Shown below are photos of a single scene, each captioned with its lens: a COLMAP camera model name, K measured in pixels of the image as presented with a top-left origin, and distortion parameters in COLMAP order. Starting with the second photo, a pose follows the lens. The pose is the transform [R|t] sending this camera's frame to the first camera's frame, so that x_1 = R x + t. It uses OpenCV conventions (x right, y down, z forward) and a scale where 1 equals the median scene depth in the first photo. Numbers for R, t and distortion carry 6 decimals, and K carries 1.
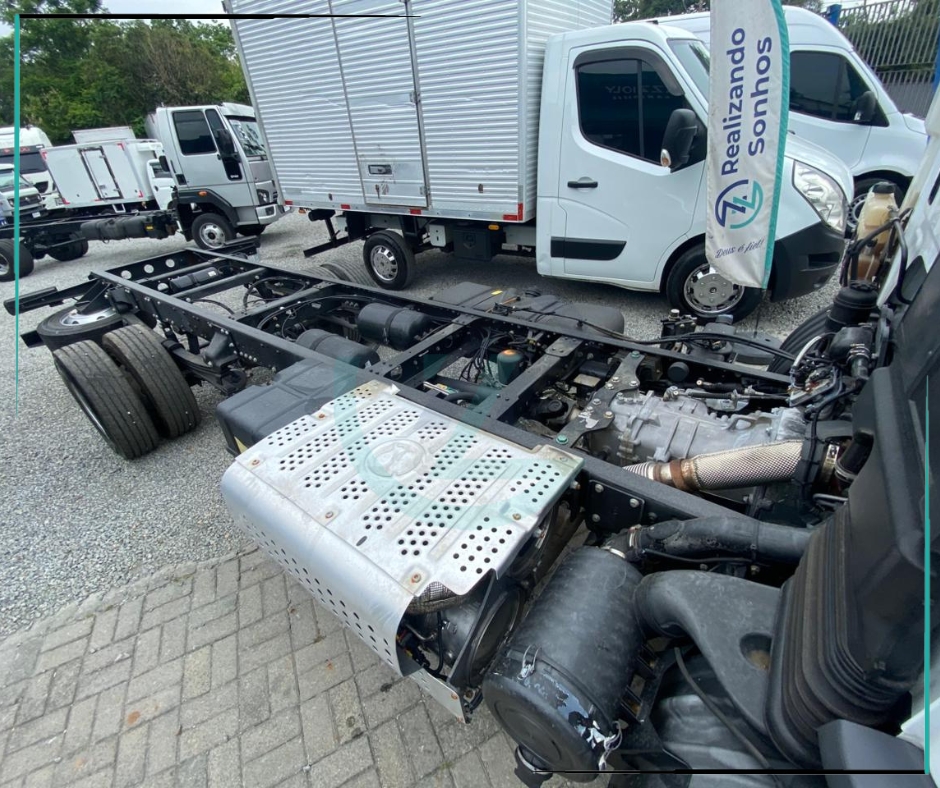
lens RADIAL K [[427.0, 0, 467.7], [0, 427.0, 396.3], [0, 0, 1]] dist [0.018040, -0.020186]
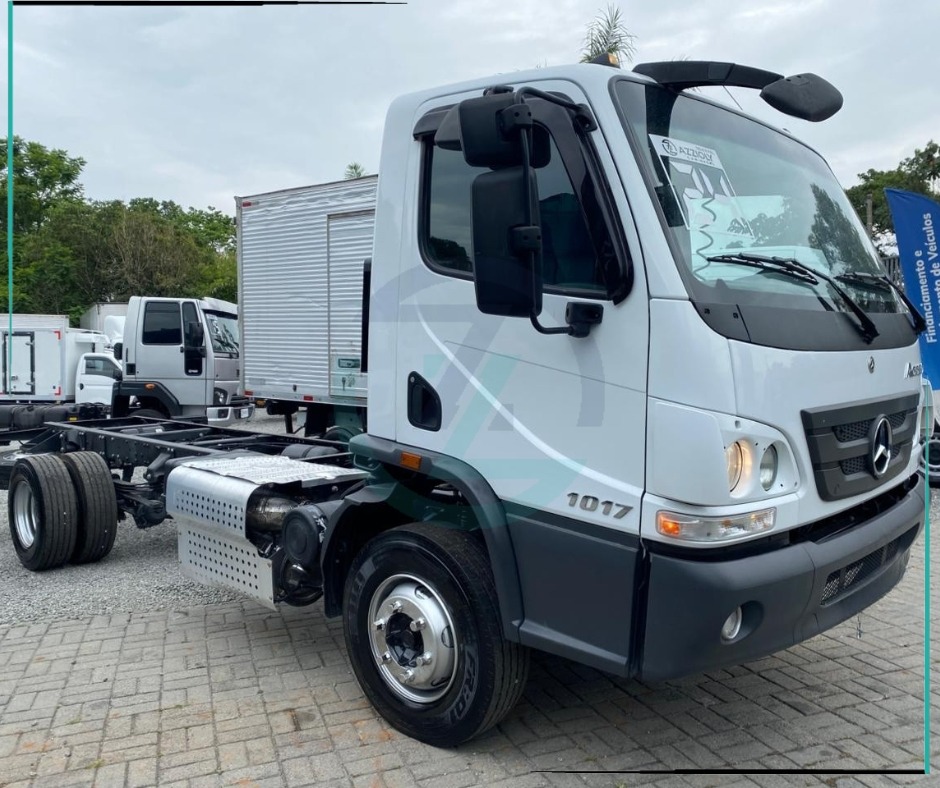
lens RADIAL K [[797.2, 0, 461.2], [0, 797.2, 393.5], [0, 0, 1]] dist [0.002694, -0.003440]
pose [[0.991235, 0.075505, -0.108410, 0.137310], [-0.118886, 0.867678, -0.482702, 0.203799], [0.057618, 0.491359, 0.869049, -0.283602]]
